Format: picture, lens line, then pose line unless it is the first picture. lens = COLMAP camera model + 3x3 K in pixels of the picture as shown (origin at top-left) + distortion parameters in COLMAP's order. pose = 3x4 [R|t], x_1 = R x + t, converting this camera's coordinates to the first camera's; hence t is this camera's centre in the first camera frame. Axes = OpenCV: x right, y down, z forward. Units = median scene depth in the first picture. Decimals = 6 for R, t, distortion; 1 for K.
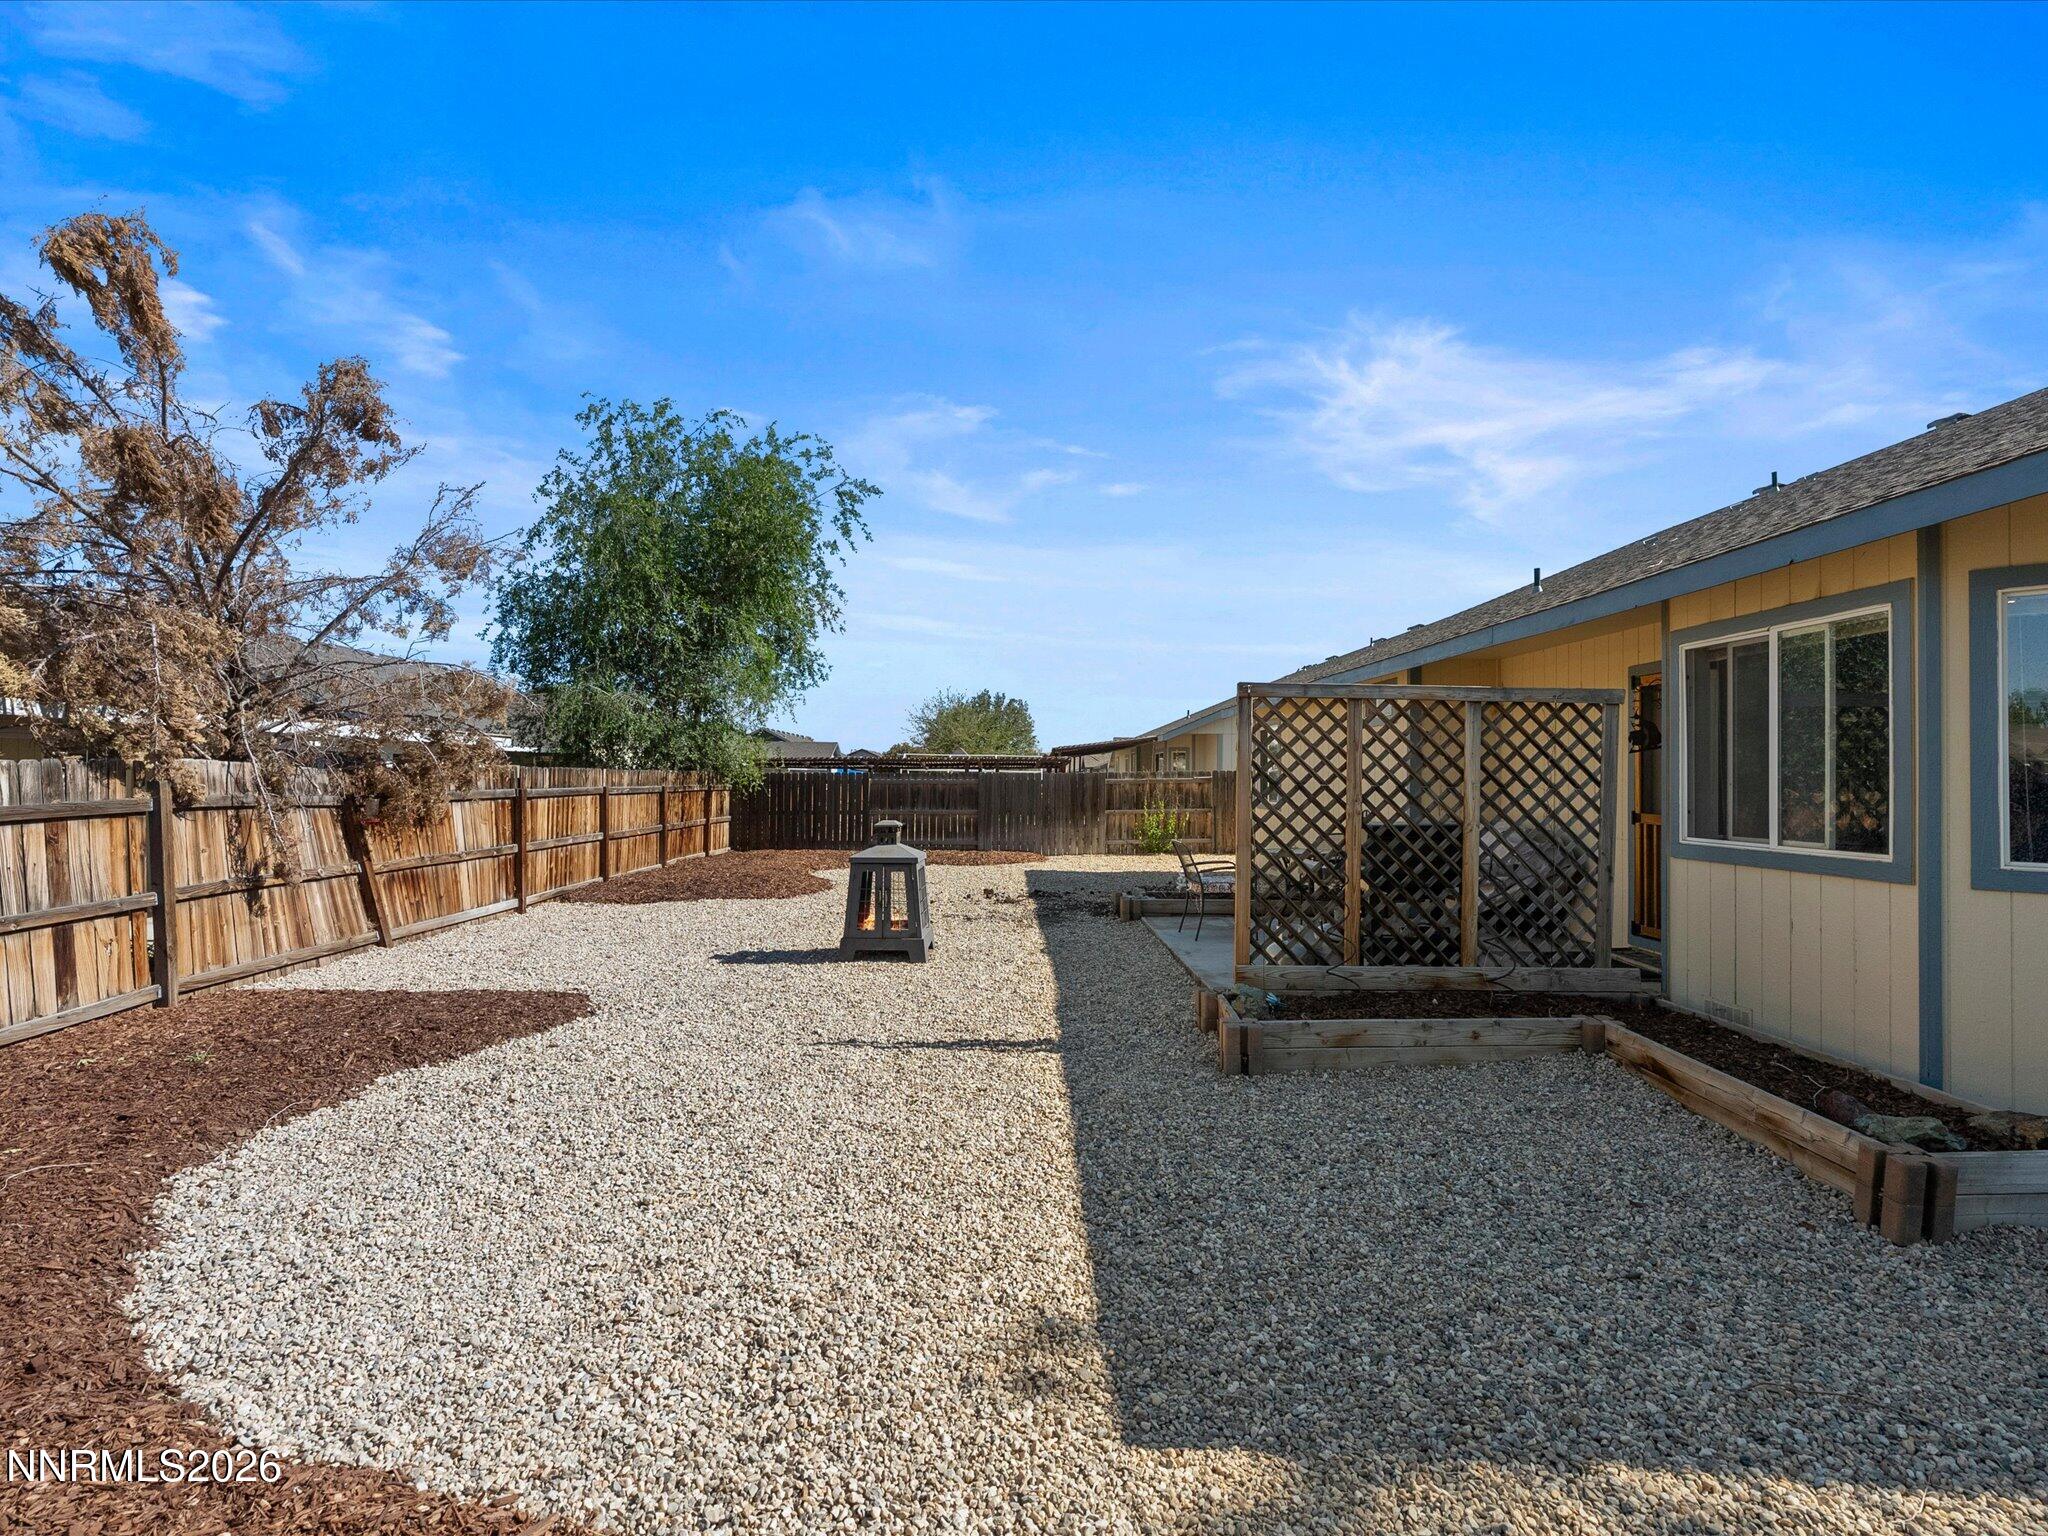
lens RADIAL K [[1037.1, 0, 1024.4], [0, 1037.1, 759.6], [0, 0, 1]] dist [-0.007142, 0.000775]
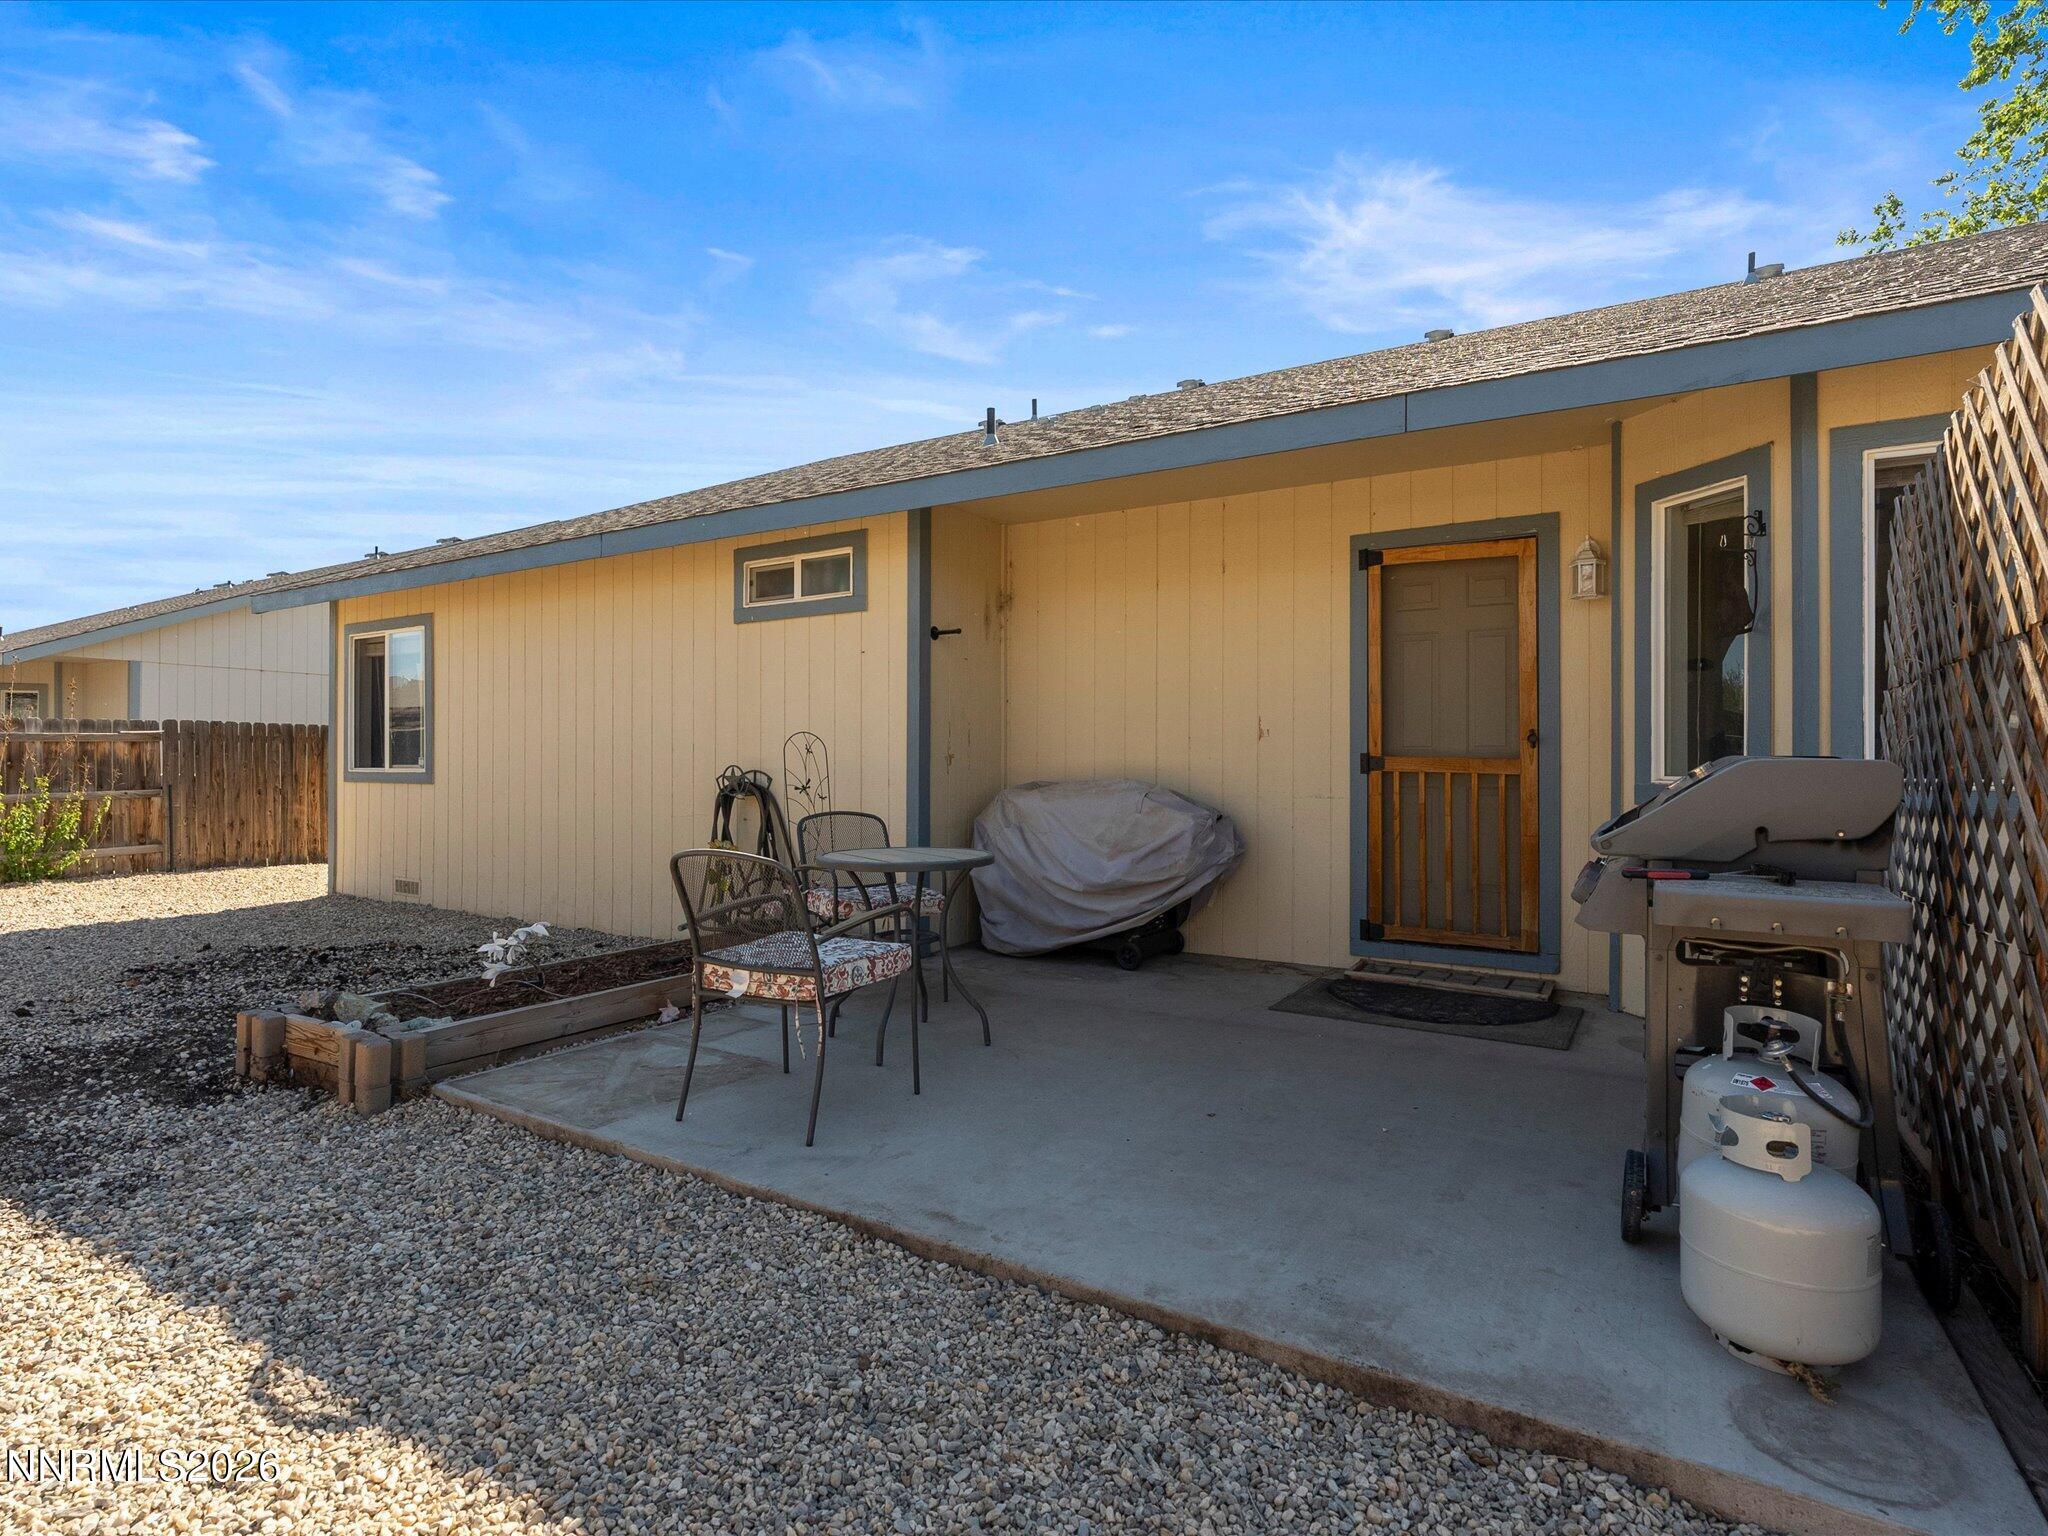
lens RADIAL K [[1037.1, 0, 1024.4], [0, 1037.1, 759.6], [0, 0, 1]] dist [-0.007142, 0.000775]
pose [[0.533522, -0.001908, 0.845784, -0.116762], [-0.013433, 0.999852, 0.010729, 0.064424], [-0.845679, -0.017085, 0.533418, 1.081687]]
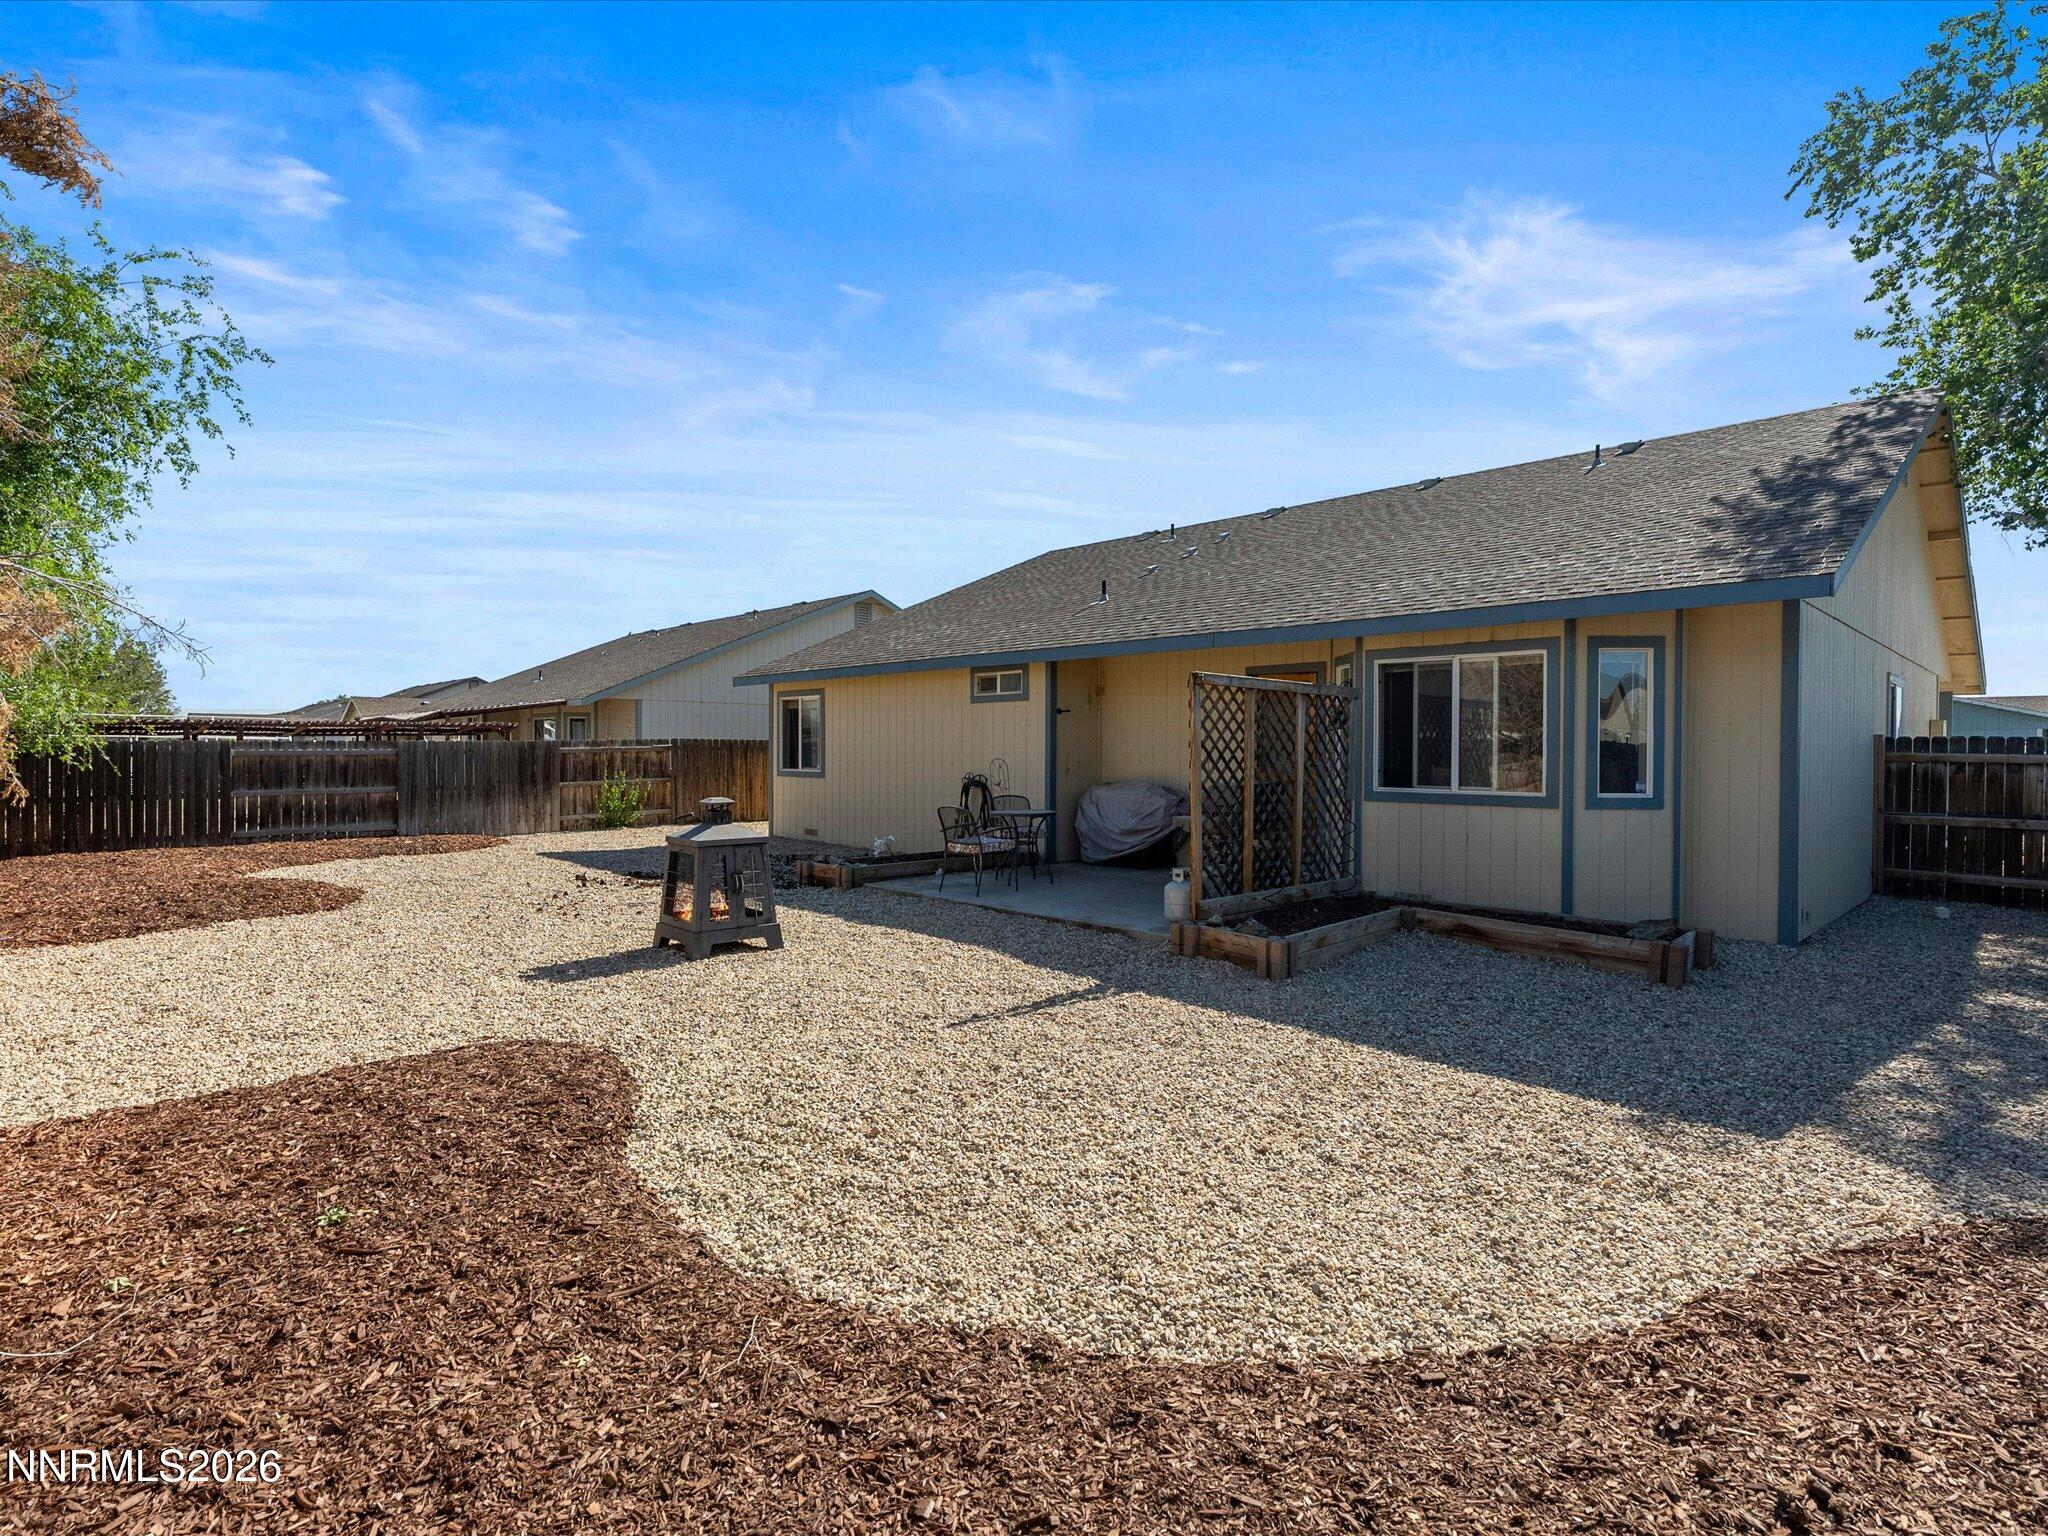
lens RADIAL K [[1037.1, 0, 1024.4], [0, 1037.1, 759.6], [0, 0, 1]] dist [-0.007142, 0.000775]
pose [[0.731882, -0.010812, 0.681345, -0.771977], [-0.011464, 0.999537, 0.028175, -0.002498], [-0.681334, -0.028431, 0.731420, 0.237830]]
